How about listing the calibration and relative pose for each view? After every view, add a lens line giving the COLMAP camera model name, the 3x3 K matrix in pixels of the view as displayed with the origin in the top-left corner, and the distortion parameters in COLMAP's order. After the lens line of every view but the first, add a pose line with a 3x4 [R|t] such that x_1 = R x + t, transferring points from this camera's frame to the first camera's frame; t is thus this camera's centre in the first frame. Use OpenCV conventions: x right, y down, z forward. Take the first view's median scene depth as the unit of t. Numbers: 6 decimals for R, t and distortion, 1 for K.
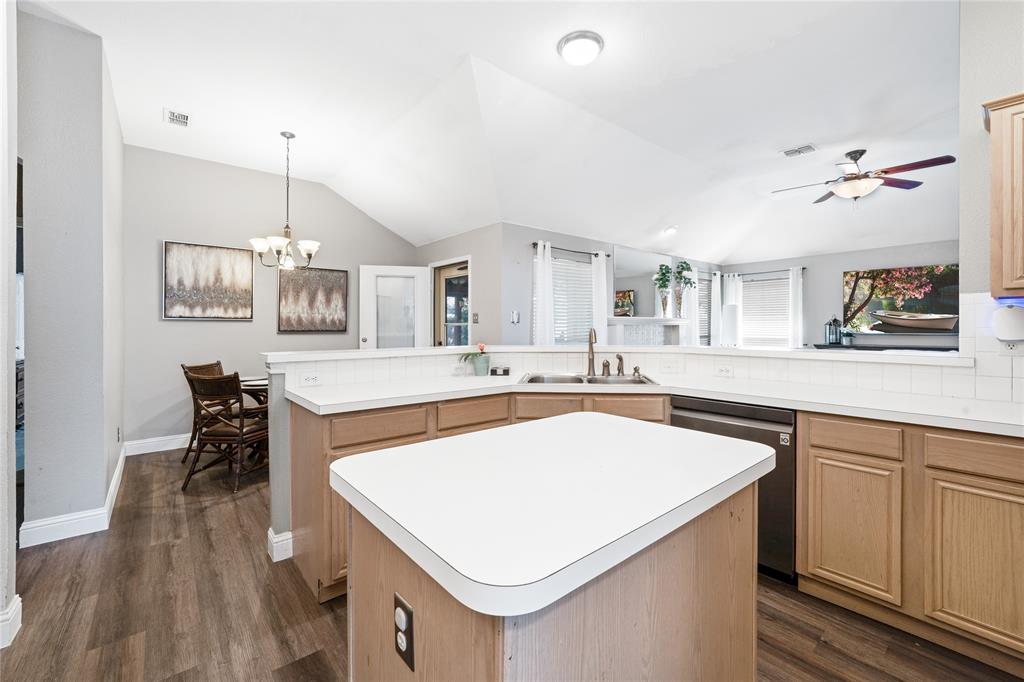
lens RADIAL K [[416.8, 0, 516.5], [0, 416.8, 327.4], [0, 0, 1]] dist [-0.025053, -0.000028]
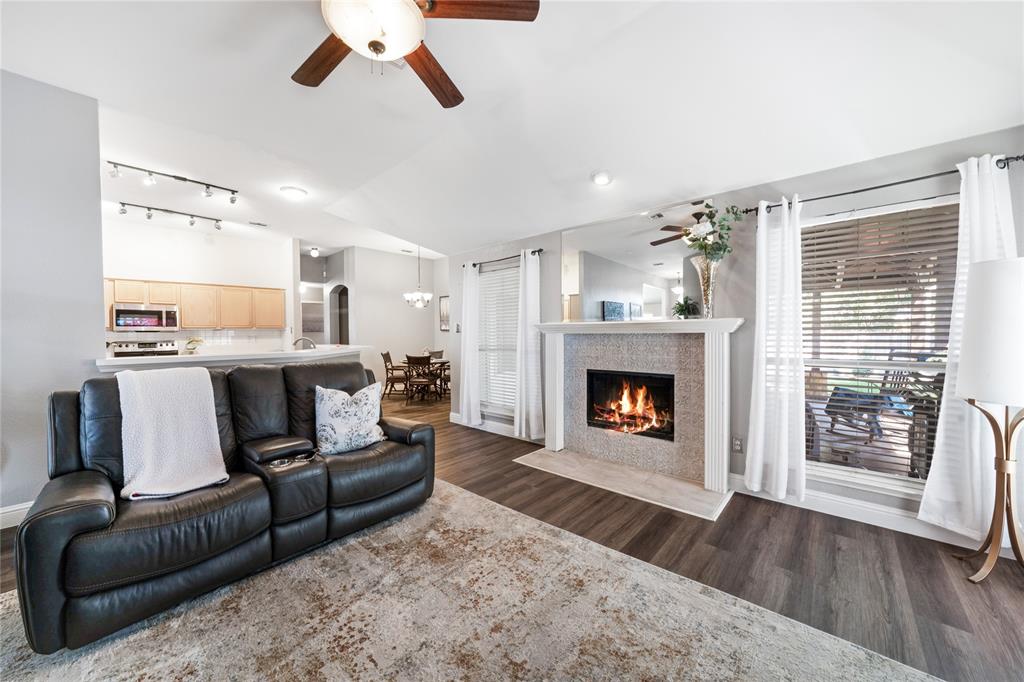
lens RADIAL K [[372.6, 0, 512.0], [0, 372.6, 341.0], [0, 0, 1]] dist [-0.020323, 0.000272]
pose [[0.136239, 0.022310, -0.990425, 1.157100], [0.002559, 0.999735, 0.022871, -0.010153], [0.990673, -0.005651, 0.136146, 1.011936]]
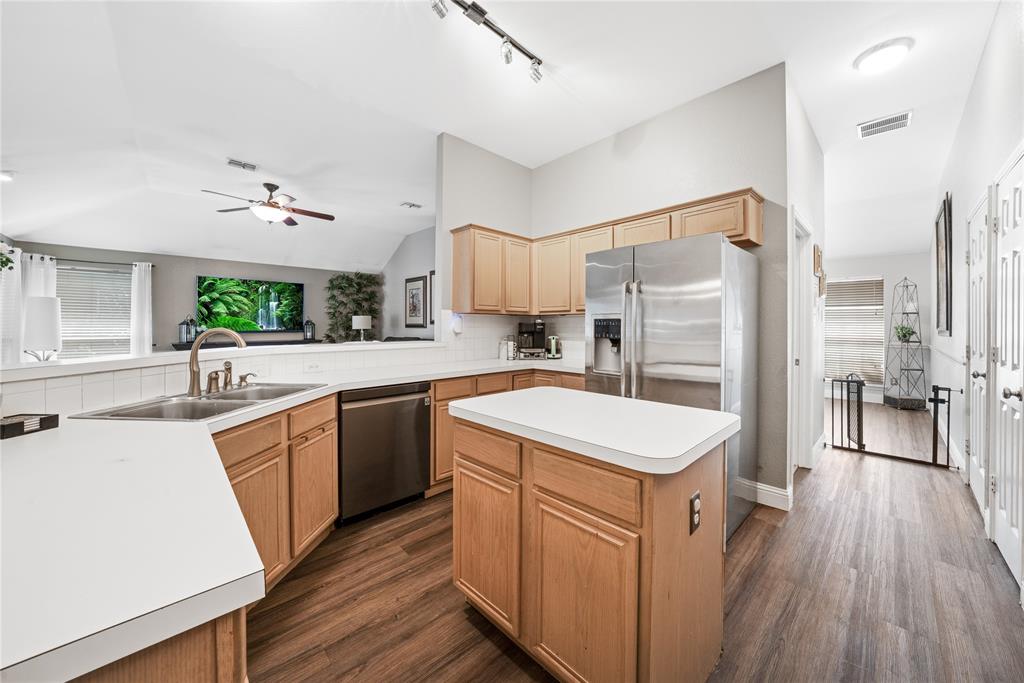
lens RADIAL K [[371.6, 0, 511.8], [0, 371.6, 324.4], [0, 0, 1]] dist [-0.032193, 0.007139]
pose [[-0.060626, 0.005498, 0.998145, -0.292720], [0.002318, 0.999983, -0.005368, 0.000086], [-0.998158, 0.001988, -0.060637, 0.313843]]
